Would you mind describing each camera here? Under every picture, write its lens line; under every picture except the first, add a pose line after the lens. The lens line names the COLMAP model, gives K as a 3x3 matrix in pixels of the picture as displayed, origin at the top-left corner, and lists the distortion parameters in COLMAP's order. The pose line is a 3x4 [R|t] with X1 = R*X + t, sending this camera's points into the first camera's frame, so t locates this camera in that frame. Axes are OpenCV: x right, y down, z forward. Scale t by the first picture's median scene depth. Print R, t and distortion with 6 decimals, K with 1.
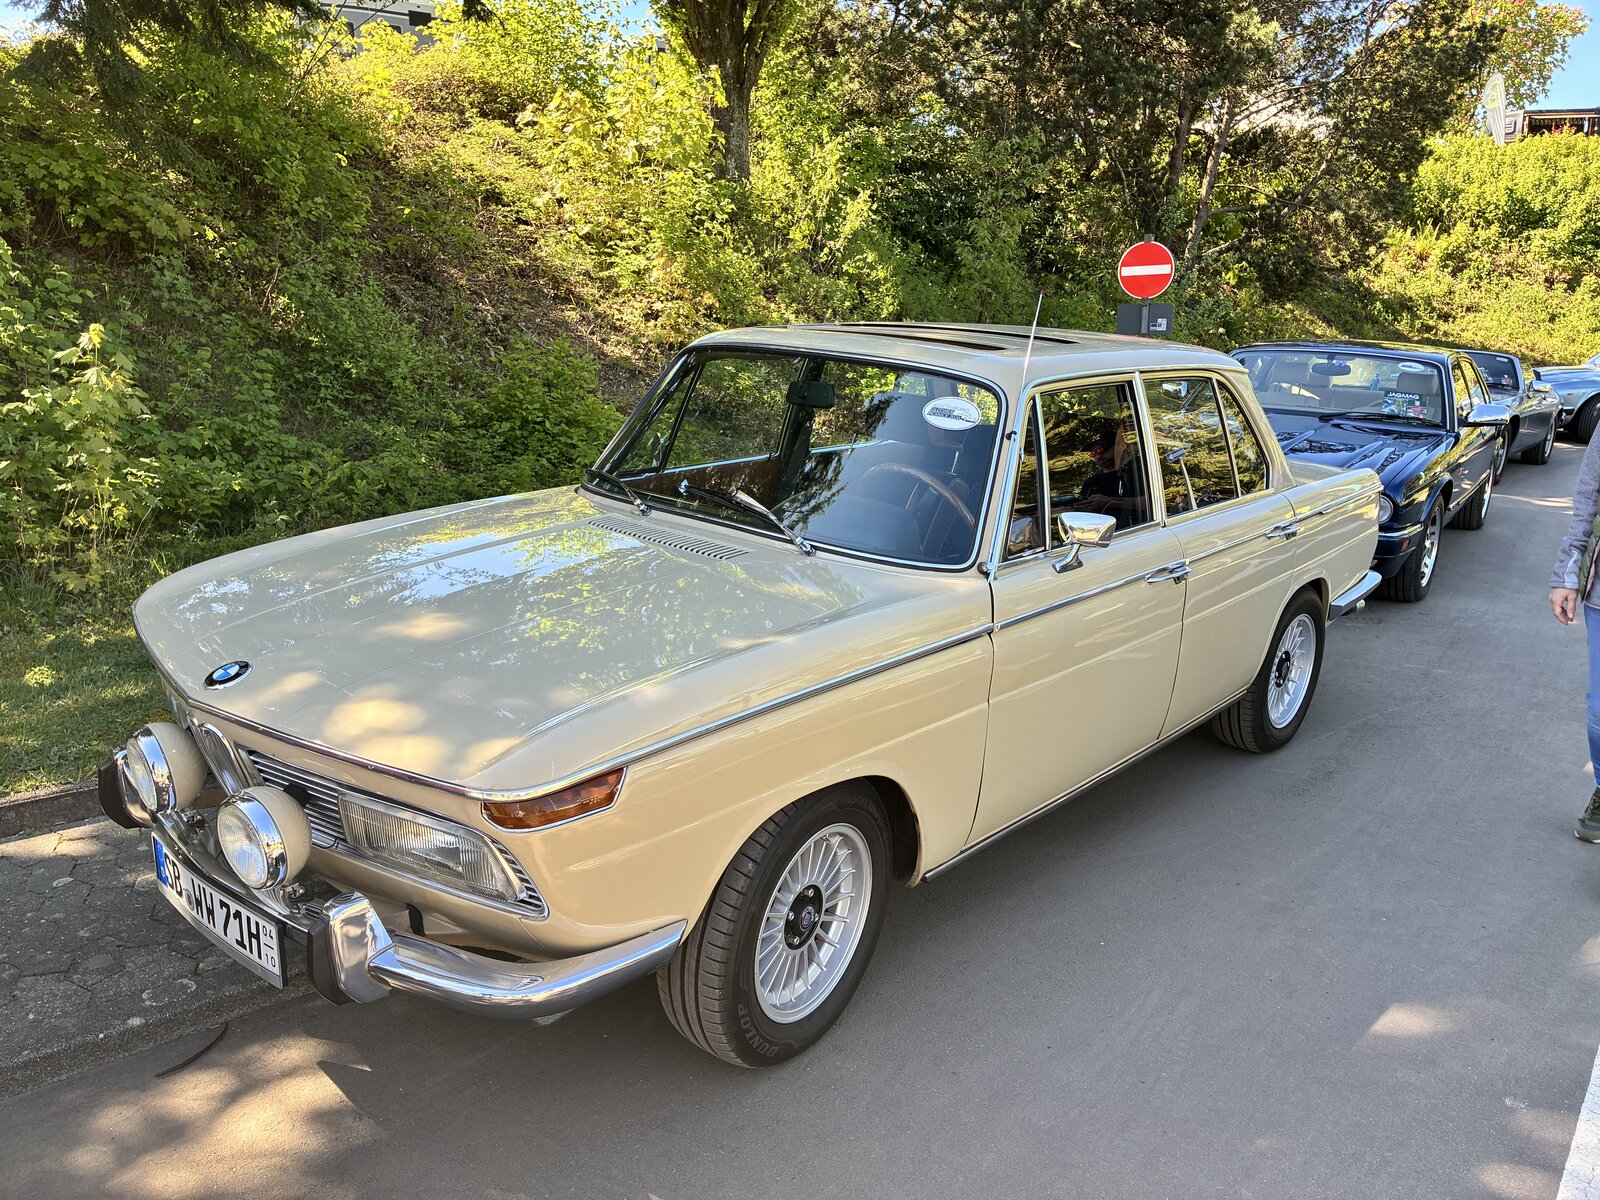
lens RADIAL K [[1205.5, 0, 773.5], [0, 1205.5, 591.0], [0, 0, 1]] dist [0.050180, -0.076611]
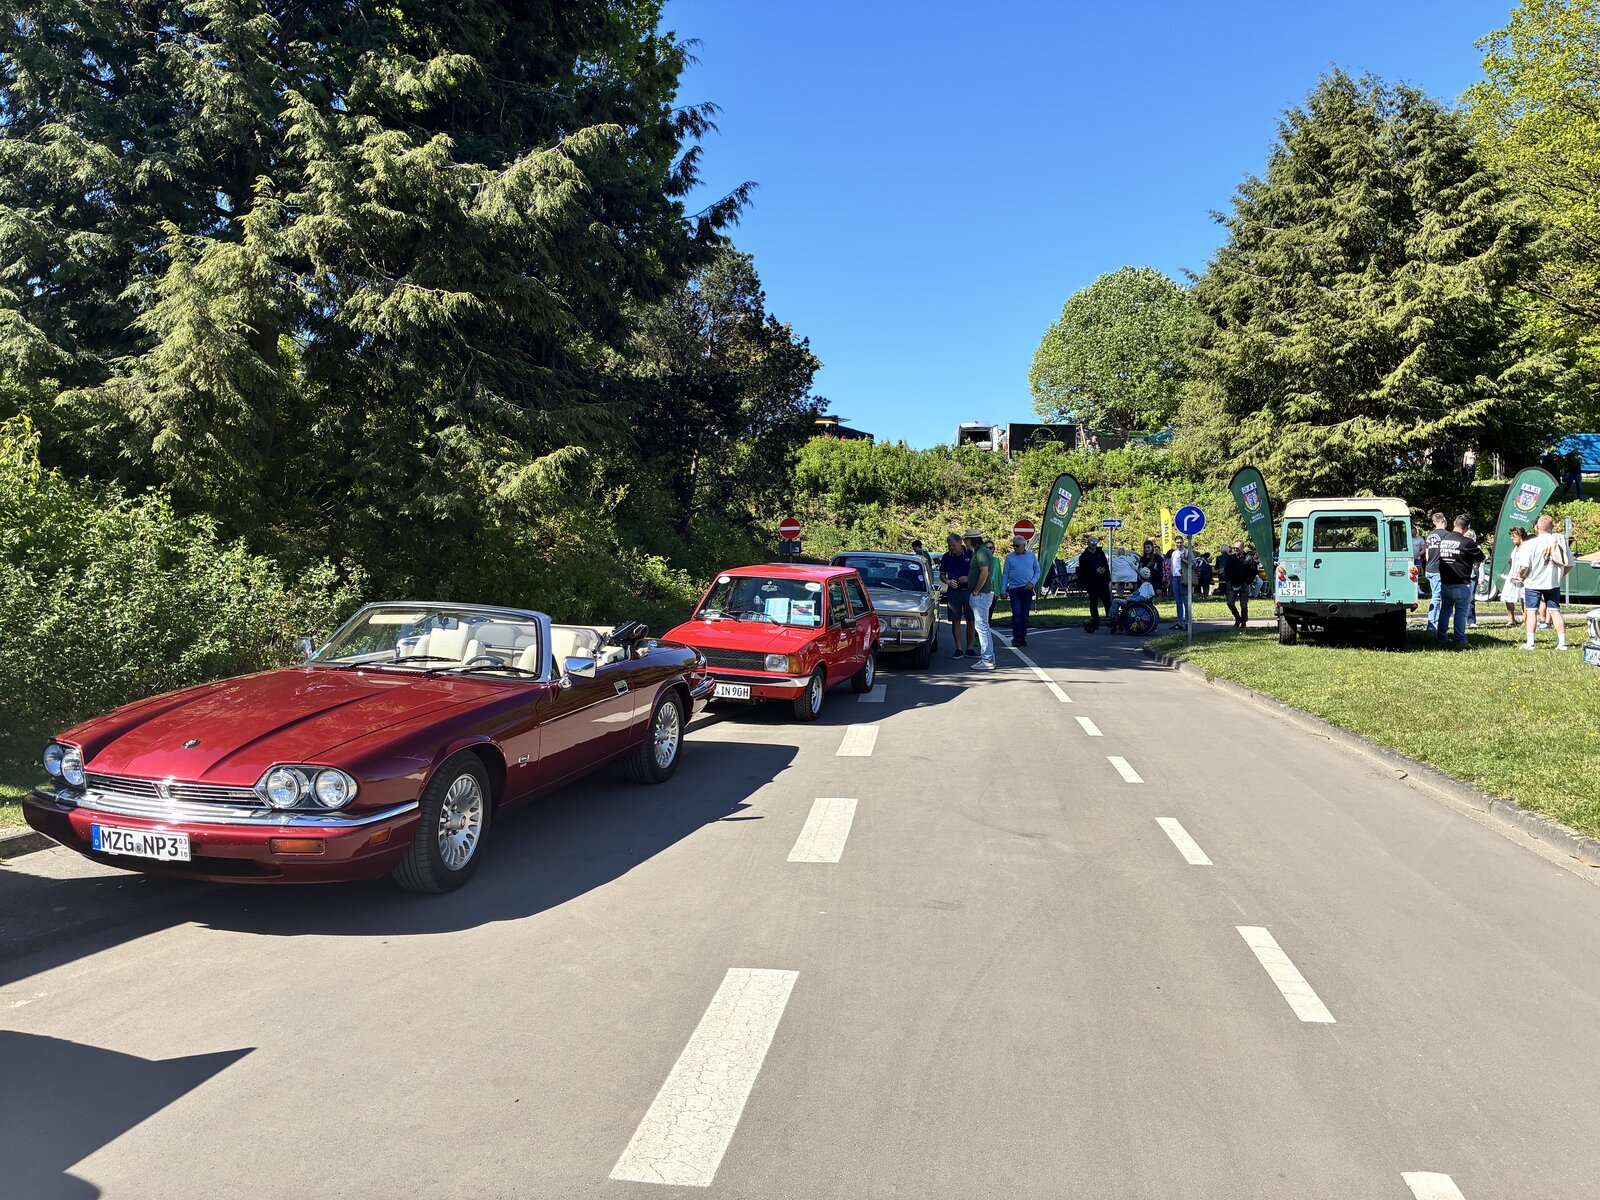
lens RADIAL K [[1205.5, 0, 767.8], [0, 1205.5, 549.2], [0, 0, 1]] dist [0.050180, -0.076611]
pose [[0.840998, -0.009001, 0.540963, -0.380304], [0.119621, 0.978210, -0.169691, 0.063062], [-0.527648, 0.207421, 0.823750, -0.363162]]
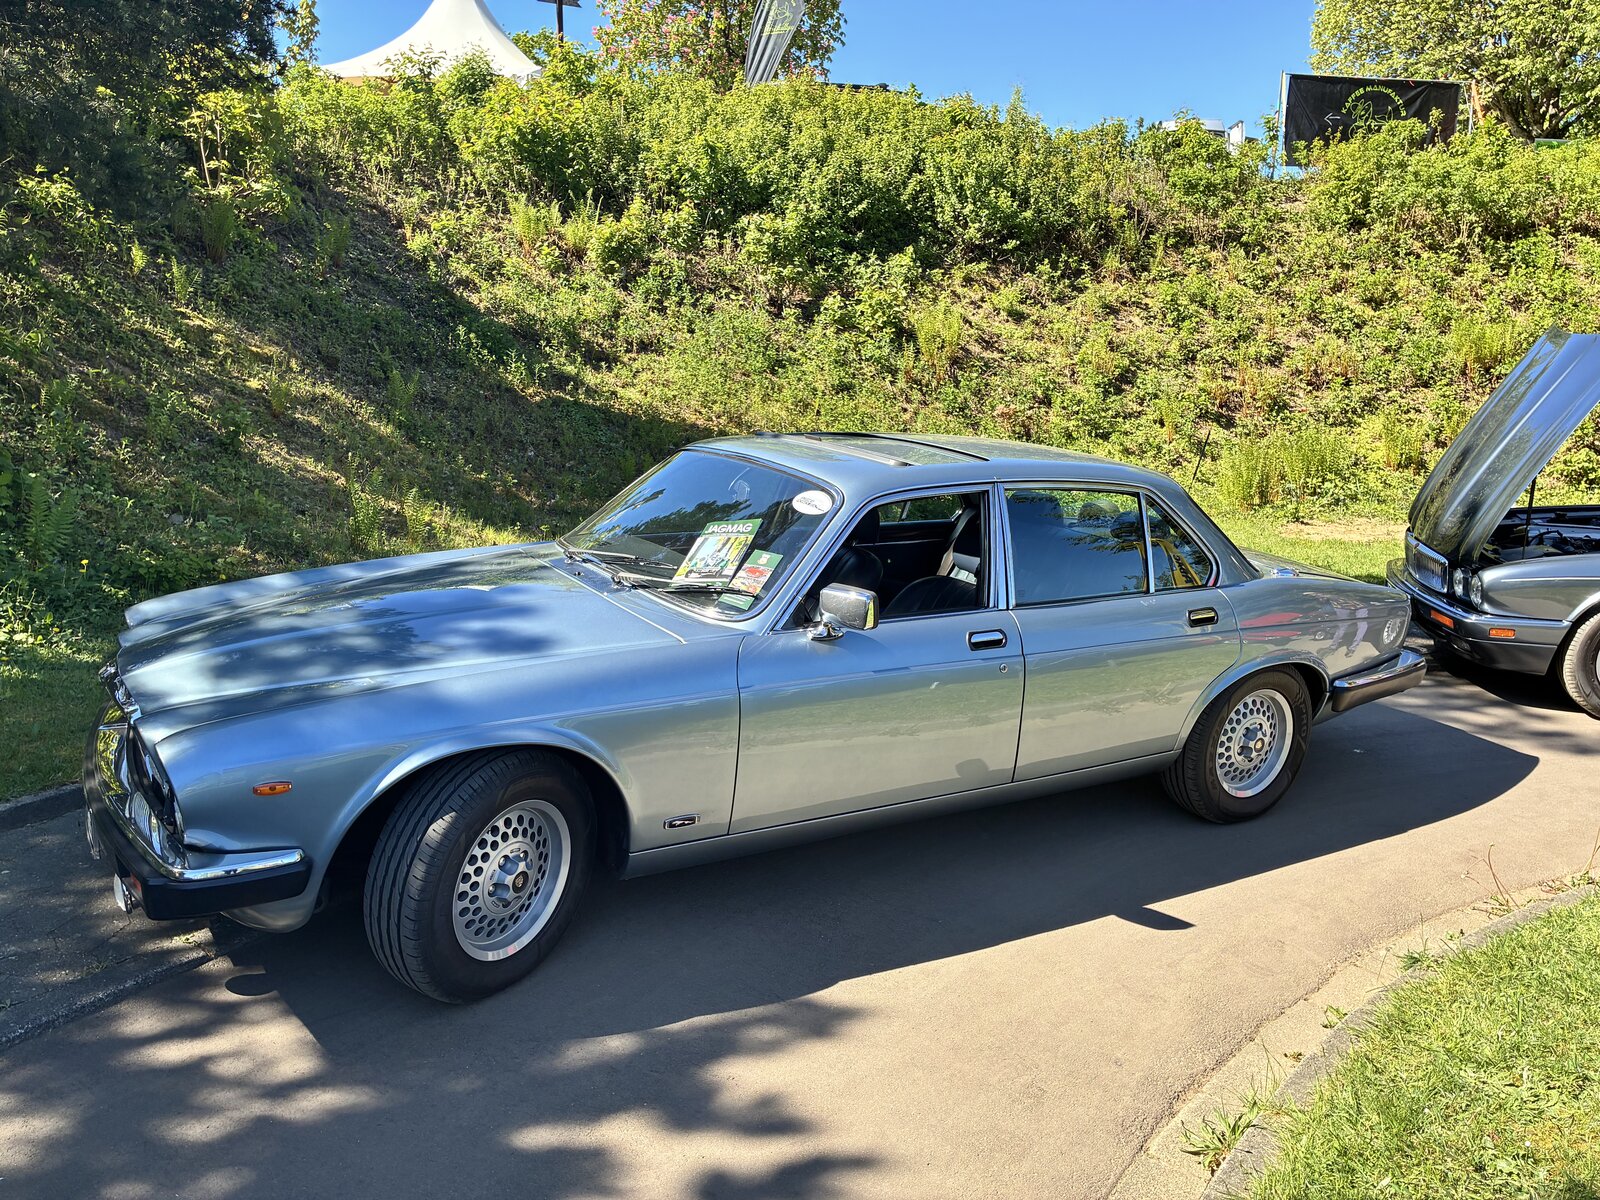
lens RADIAL K [[1205.5, 0, 795.0], [0, 1205.5, 598.0], [0, 0, 1]] dist [0.050180, -0.076611]
pose [[0.896931, -0.059438, 0.438156, 0.383898], [0.070885, 0.997436, -0.009798, -0.106740], [-0.436451, 0.039847, 0.898845, 0.475906]]
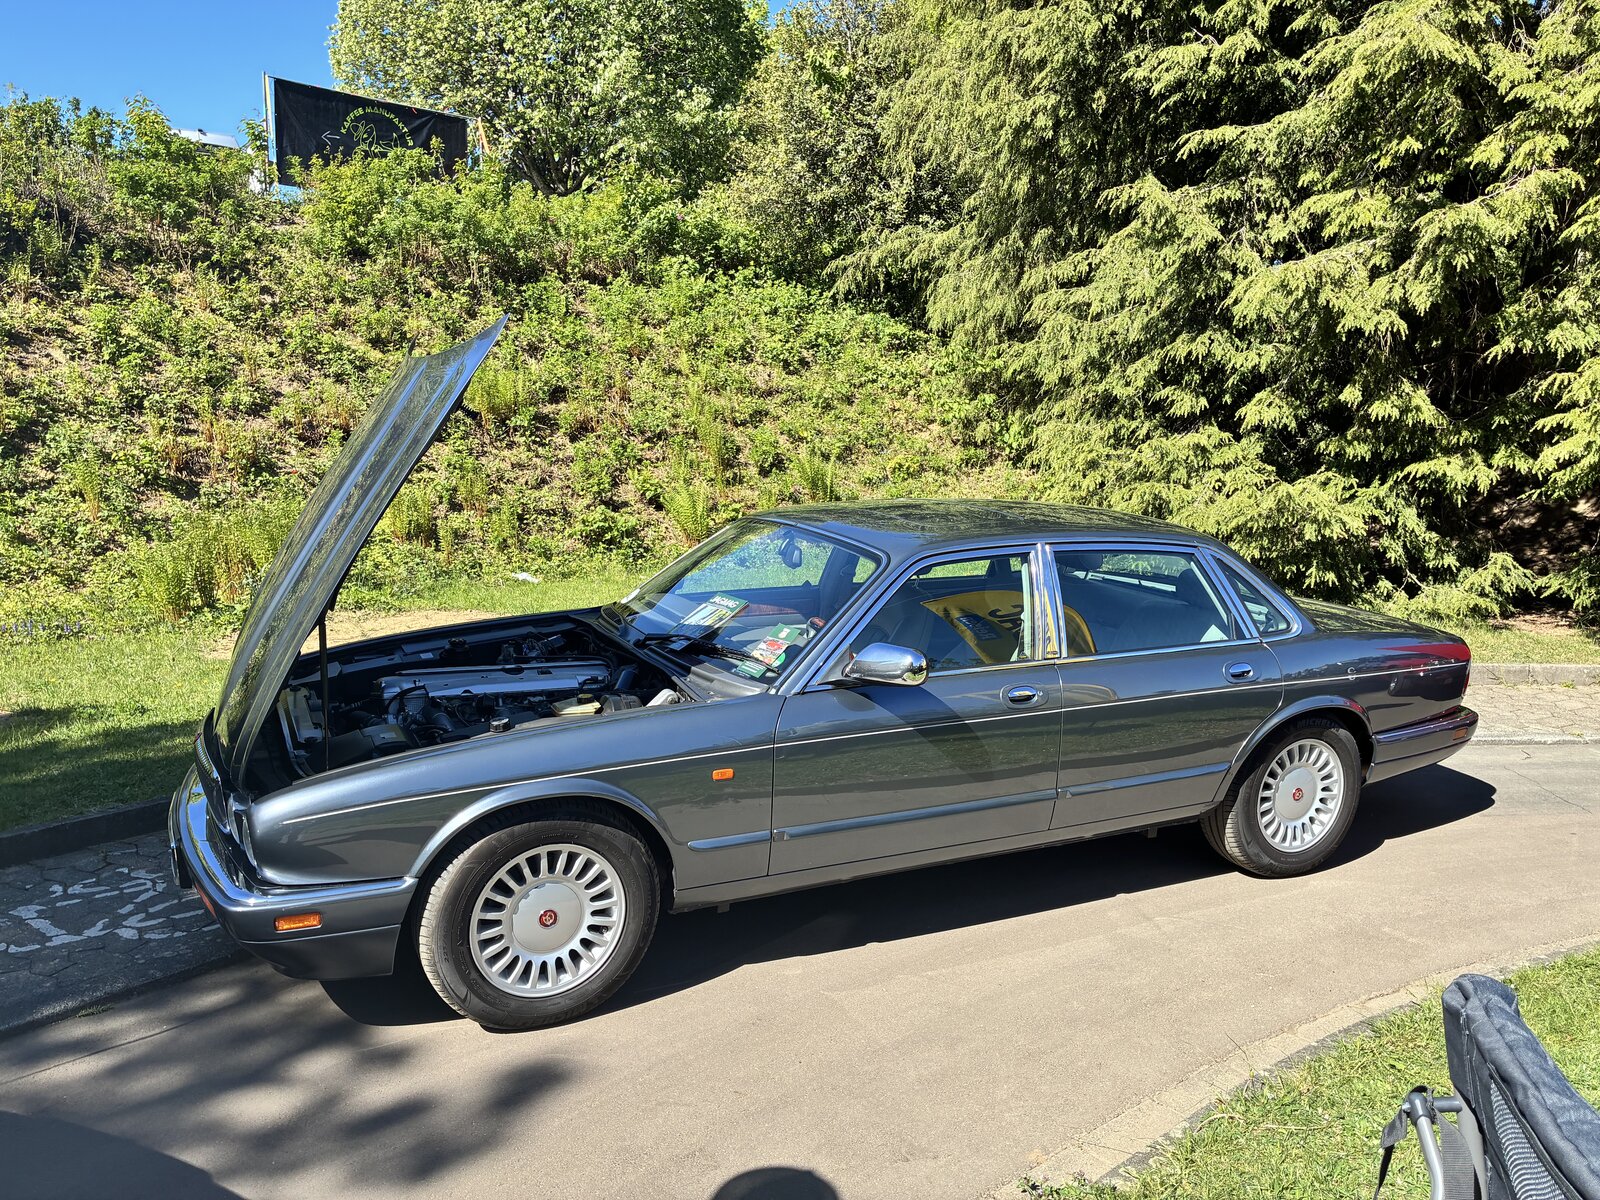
lens RADIAL K [[1205.5, 0, 796.1], [0, 1205.5, 606.0], [0, 0, 1]] dist [0.050180, -0.076611]
pose [[0.419567, -0.116750, 0.900185, 0.522840], [0.181407, 0.982473, 0.042871, -0.119781], [-0.889413, 0.145313, 0.433393, 0.525565]]
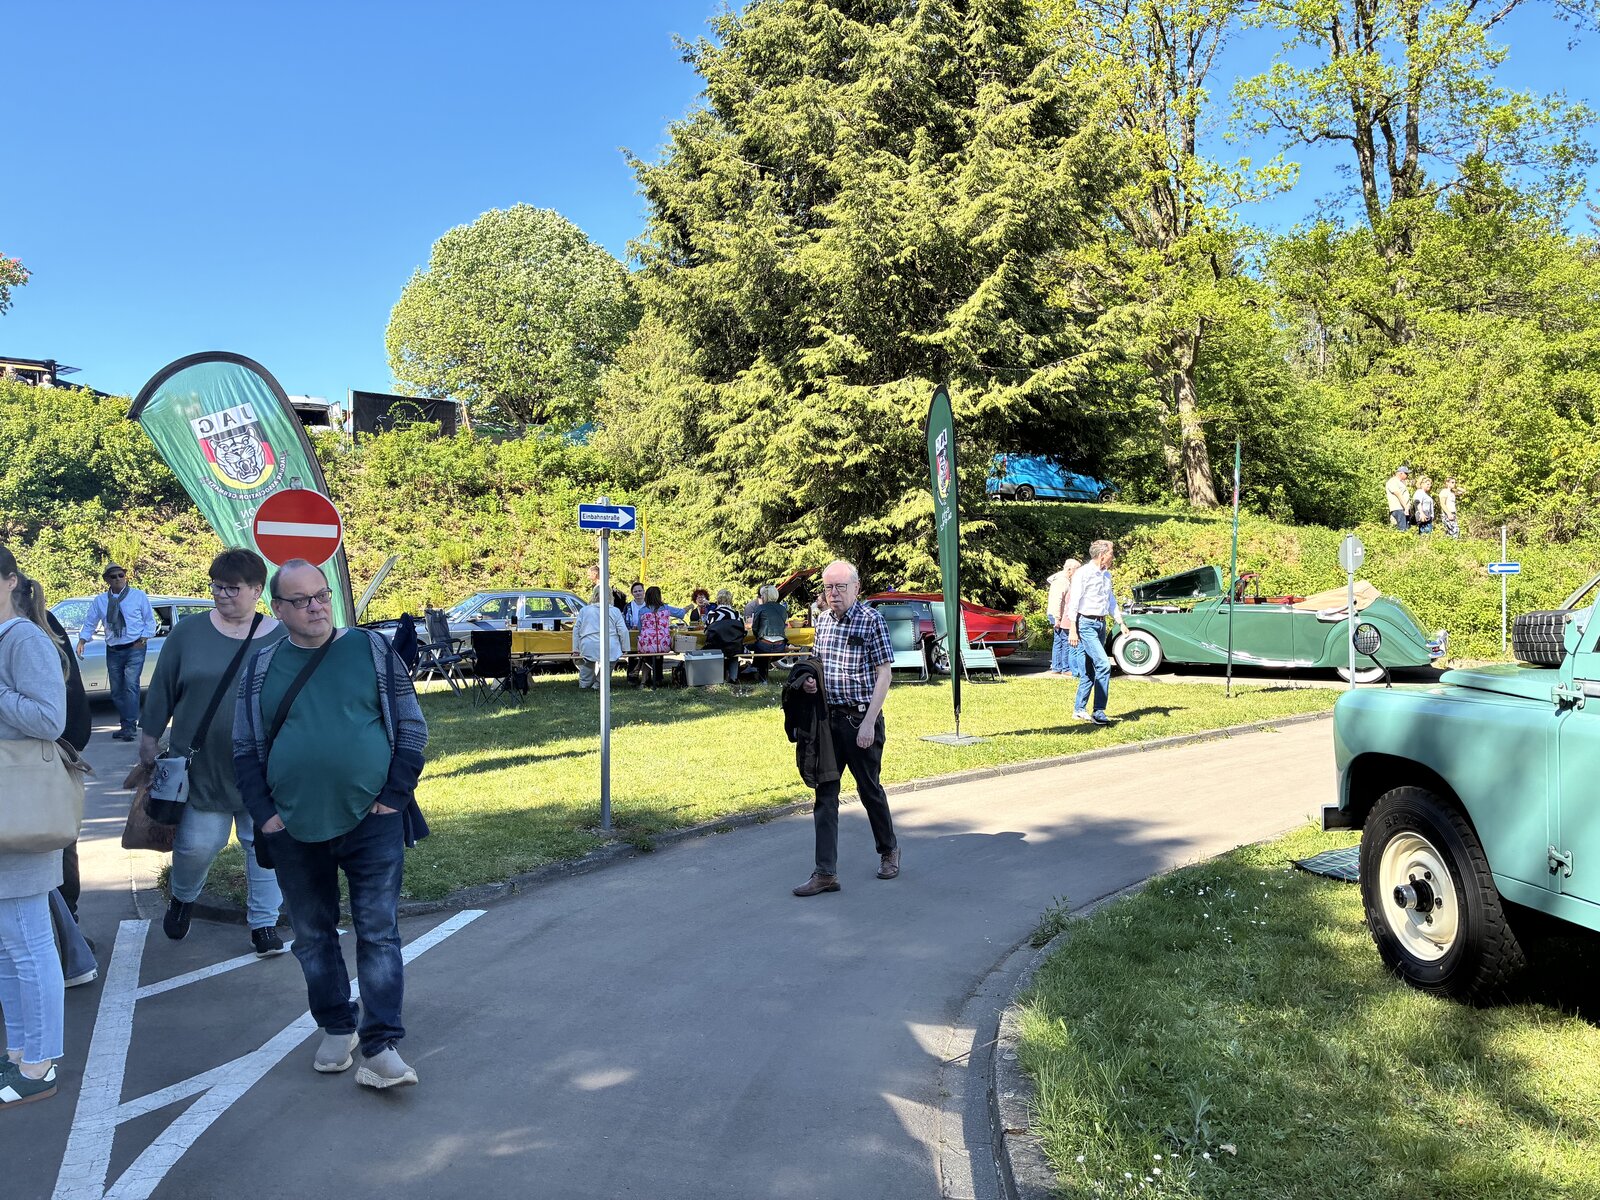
lens RADIAL K [[1205.5, 0, 795.6], [0, 1205.5, 603.6], [0, 0, 1]] dist [0.050180, -0.076611]
pose [[0.451813, -0.021433, 0.891855, 0.095135], [0.191168, 0.978815, -0.073323, -0.023965], [-0.871389, 0.203623, 0.446339, 0.087756]]
